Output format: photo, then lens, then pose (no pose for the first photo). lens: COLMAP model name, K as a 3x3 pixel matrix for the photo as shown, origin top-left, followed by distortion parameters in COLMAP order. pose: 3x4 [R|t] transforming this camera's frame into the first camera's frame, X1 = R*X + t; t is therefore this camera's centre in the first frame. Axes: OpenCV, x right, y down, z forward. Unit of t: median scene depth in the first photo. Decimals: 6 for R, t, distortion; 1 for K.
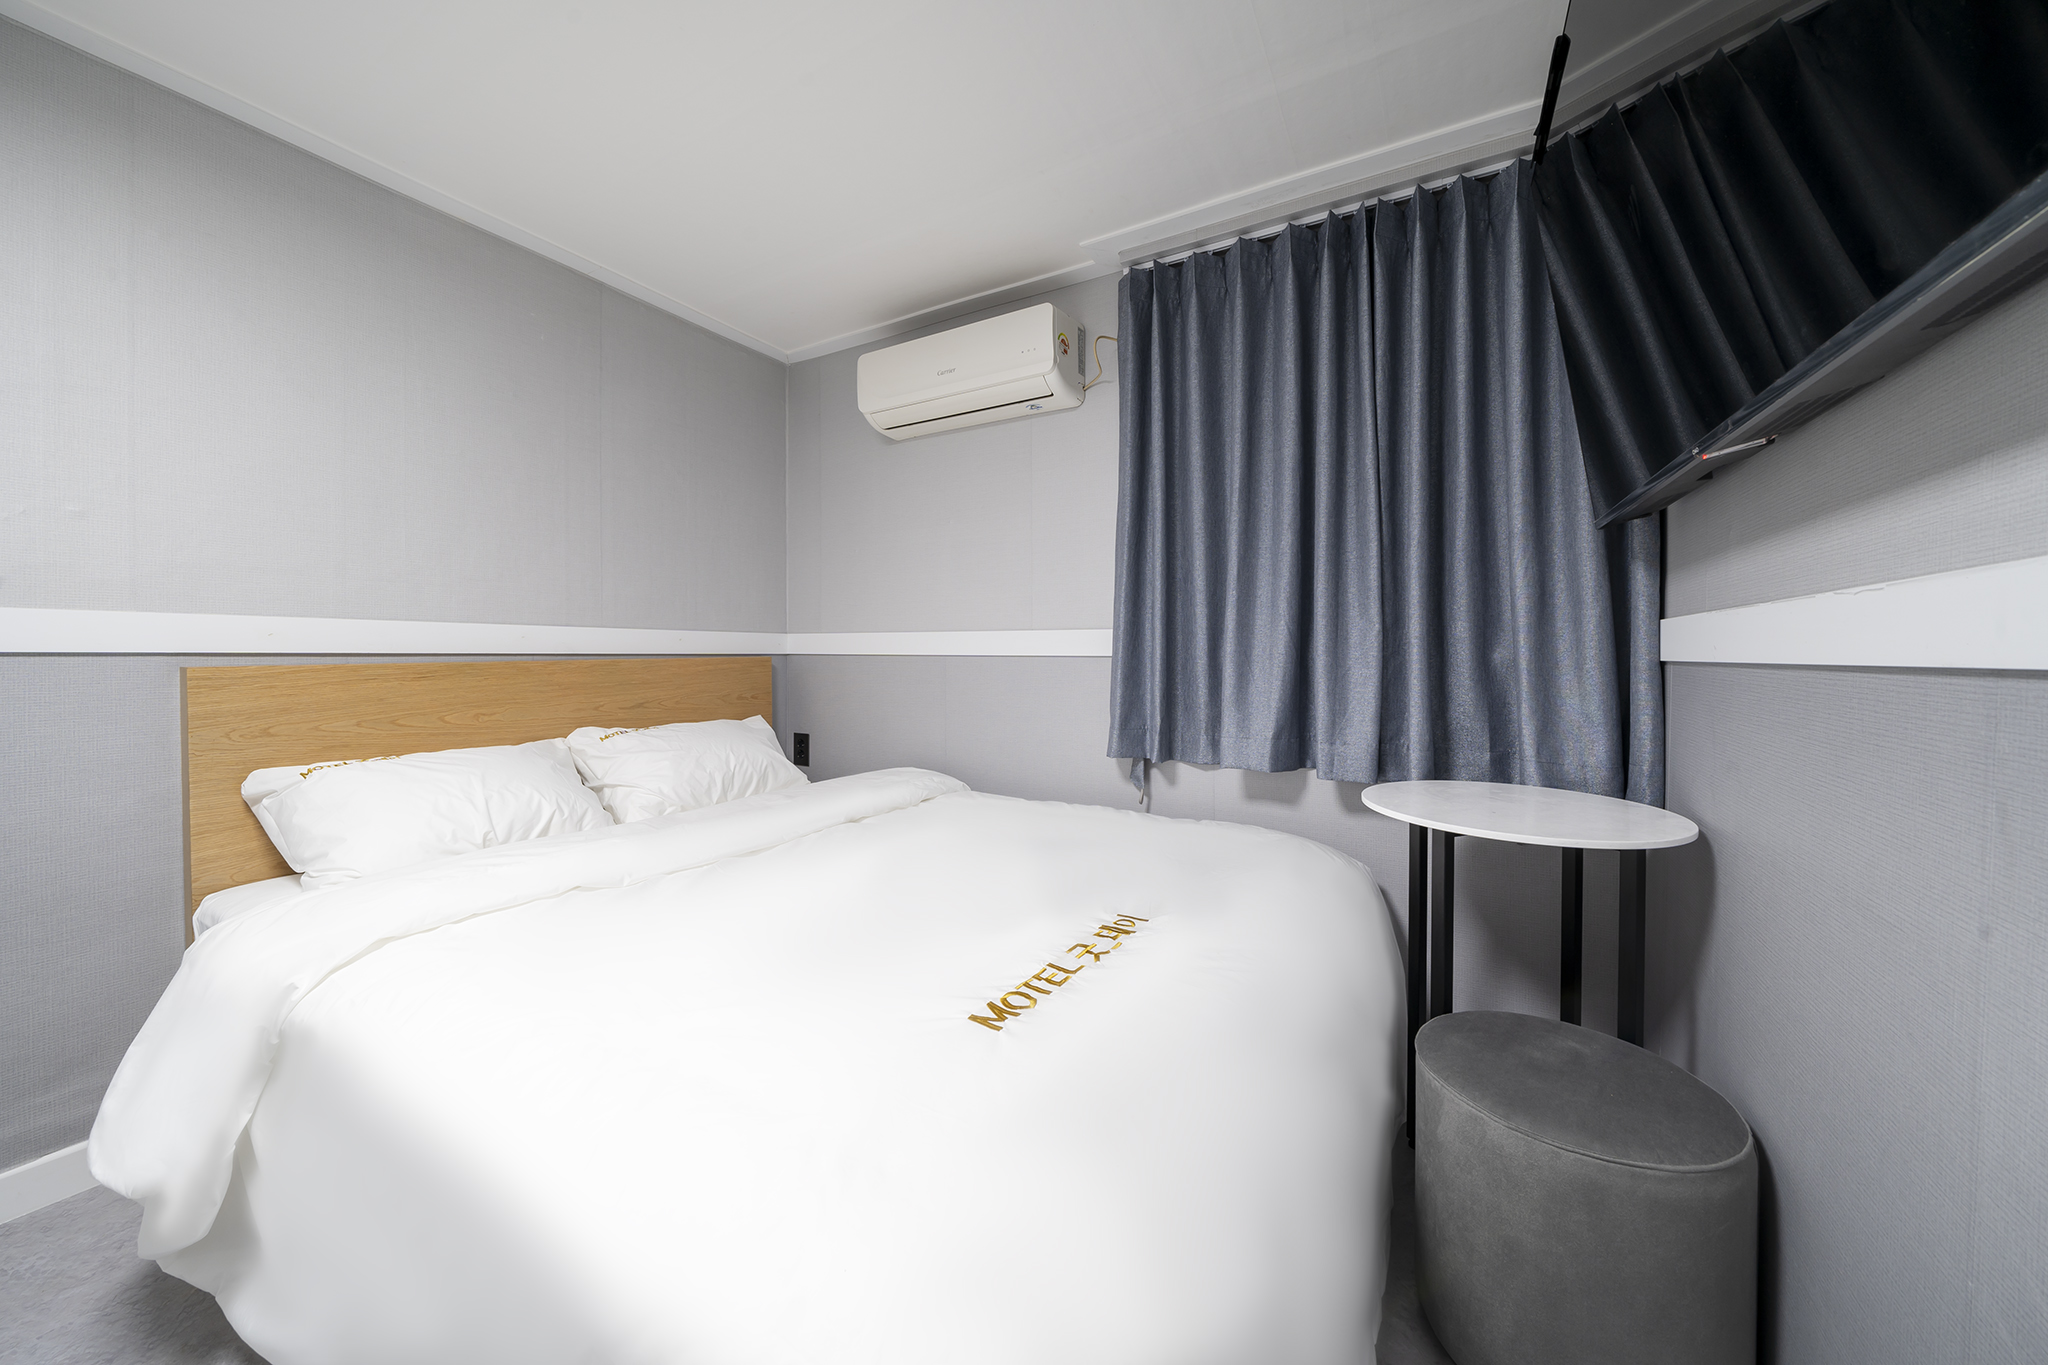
lens RADIAL K [[712.0, 0, 1011.8], [0, 712.0, 658.5], [0, 0, 1]] dist [-0.003571, 0.000043]
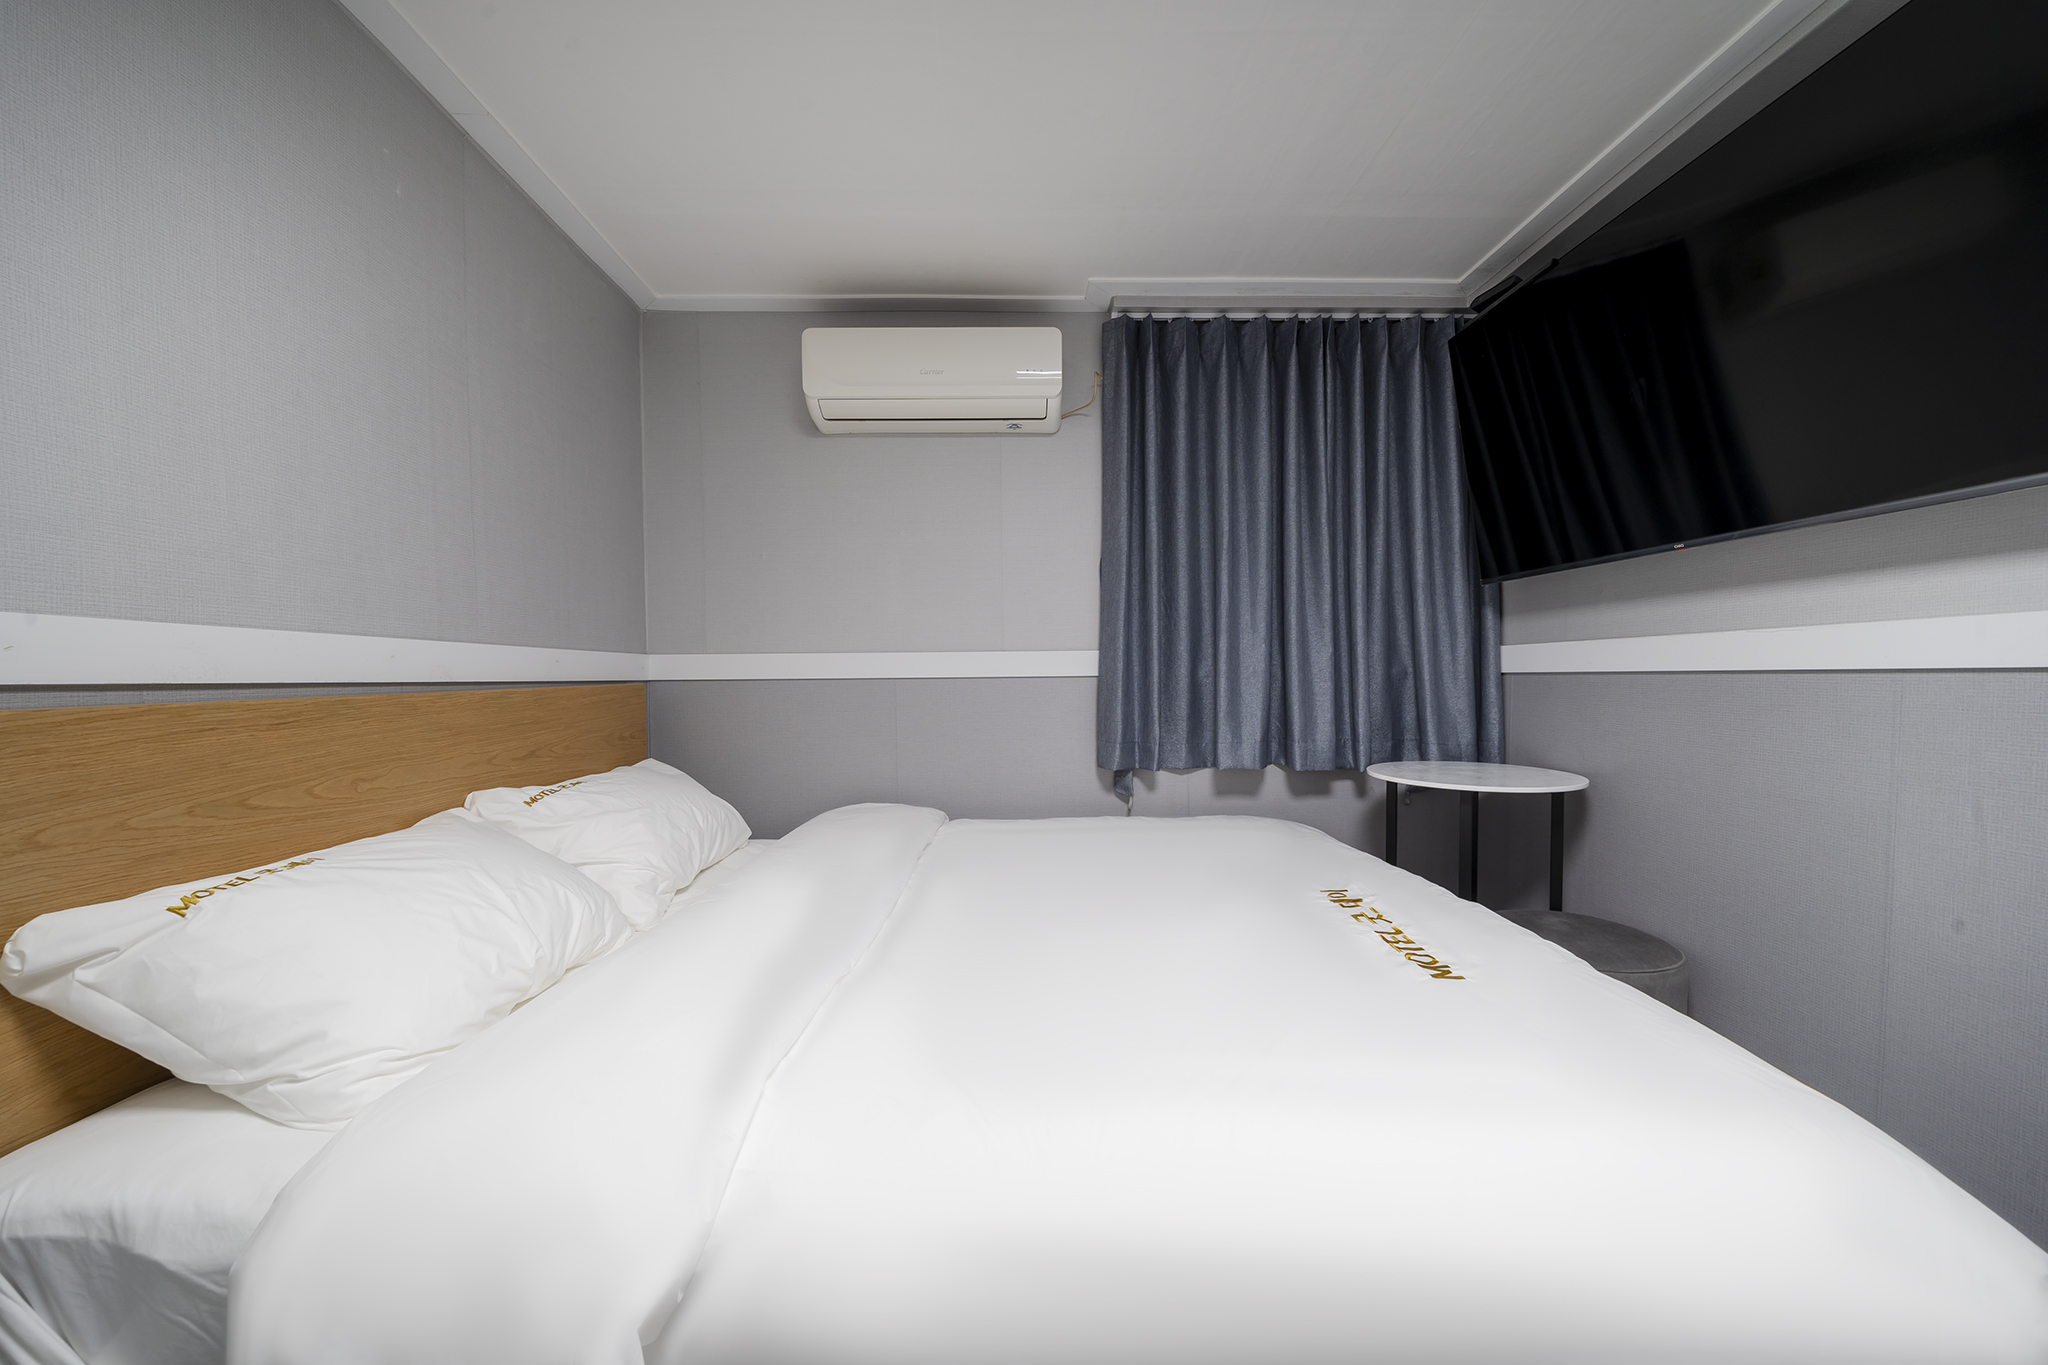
lens RADIAL K [[712.0, 0, 1011.2], [0, 712.0, 703.6], [0, 0, 1]] dist [-0.003571, 0.000043]
pose [[0.853293, -0.031692, 0.520468, -0.575922], [0.015333, 0.999245, 0.035707, -0.002549], [-0.521206, -0.022488, 0.853134, 0.165777]]
